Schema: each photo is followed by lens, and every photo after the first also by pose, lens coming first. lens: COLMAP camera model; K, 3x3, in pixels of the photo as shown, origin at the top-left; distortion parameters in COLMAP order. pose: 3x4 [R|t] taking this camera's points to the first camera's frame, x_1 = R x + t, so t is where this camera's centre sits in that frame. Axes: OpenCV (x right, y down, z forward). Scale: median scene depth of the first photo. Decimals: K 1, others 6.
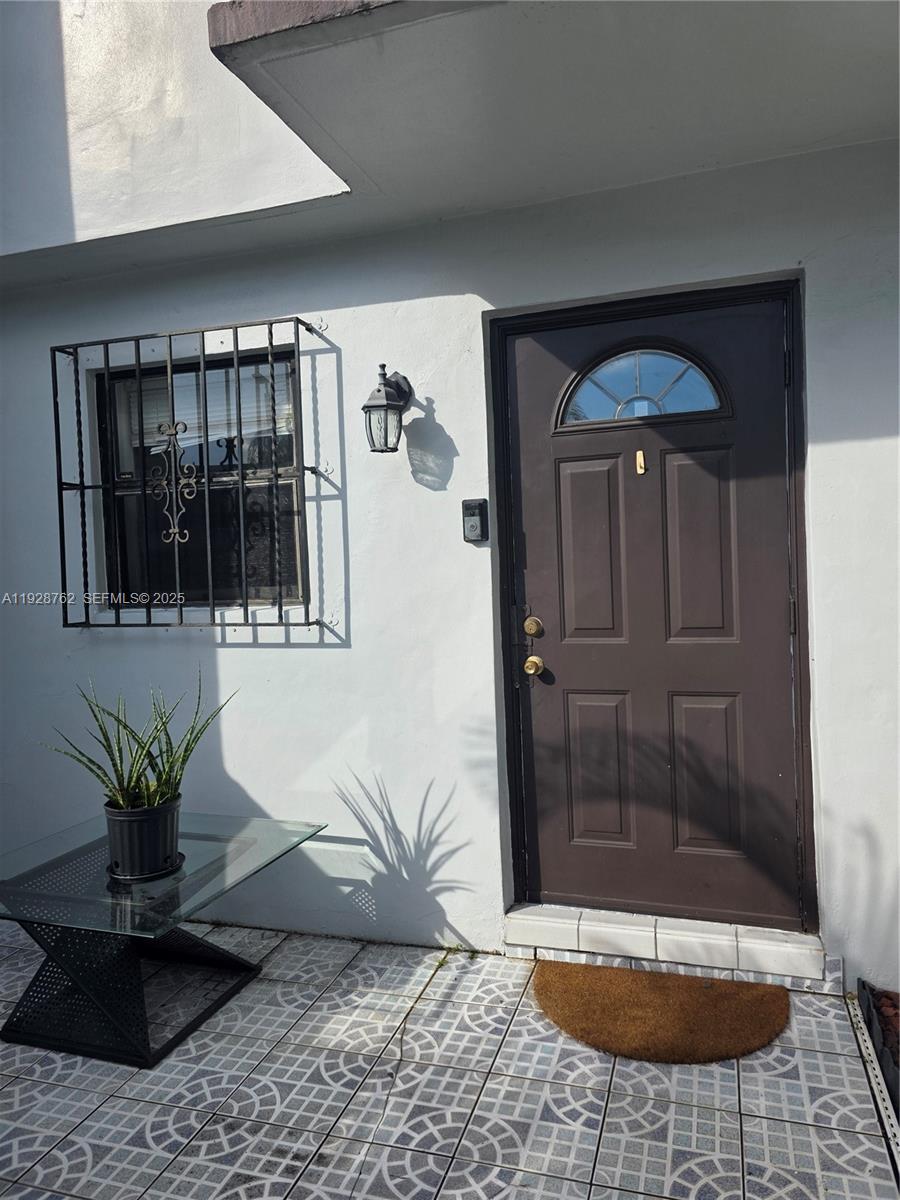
lens RADIAL K [[813.6, 0, 459.6], [0, 813.6, 559.7], [0, 0, 1]] dist [0.013509, -0.017050]
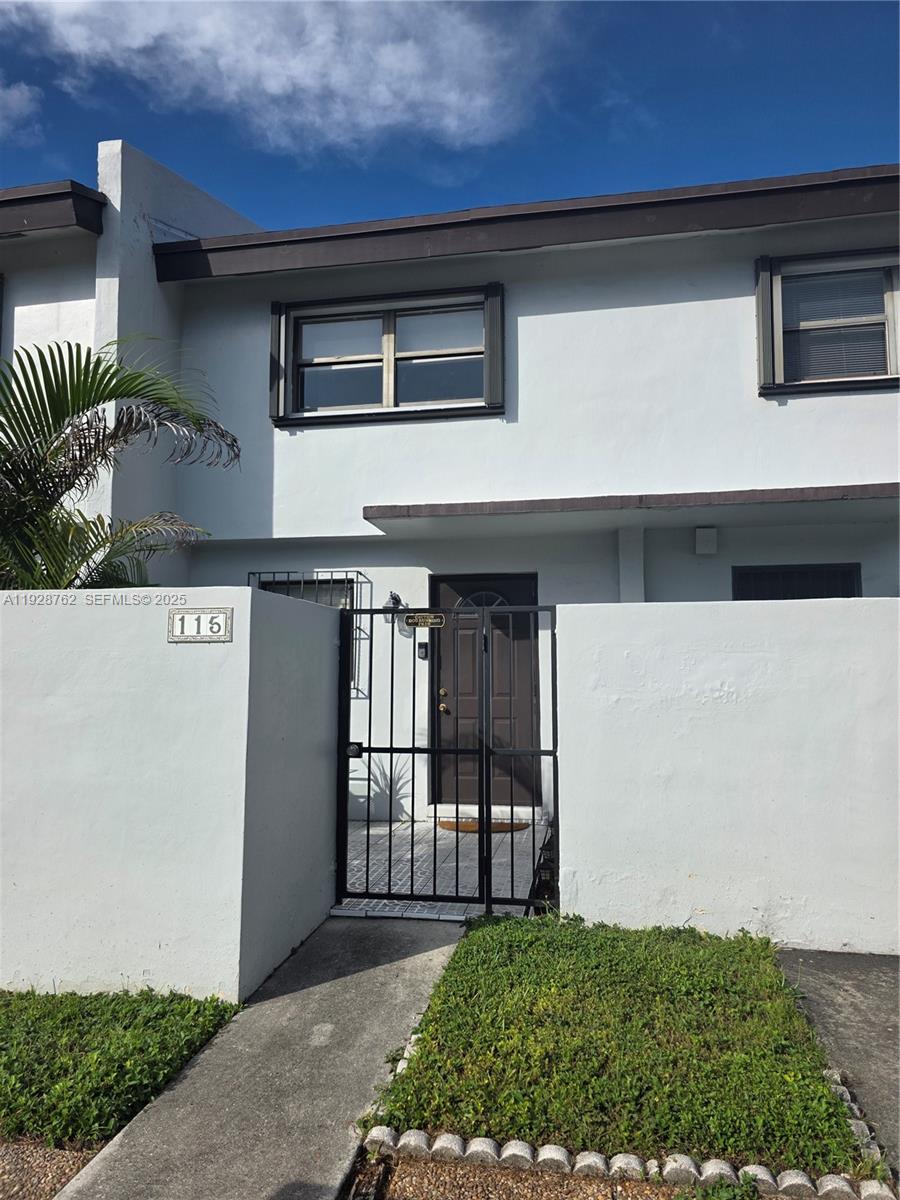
lens RADIAL K [[813.6, 0, 451.1], [0, 813.6, 603.2], [0, 0, 1]] dist [0.013509, -0.017050]
pose [[0.993401, 0.044804, 0.105578, -0.192958], [-0.034199, 0.994379, -0.100206, 0.067374], [-0.109474, 0.095935, 0.989349, -1.809397]]
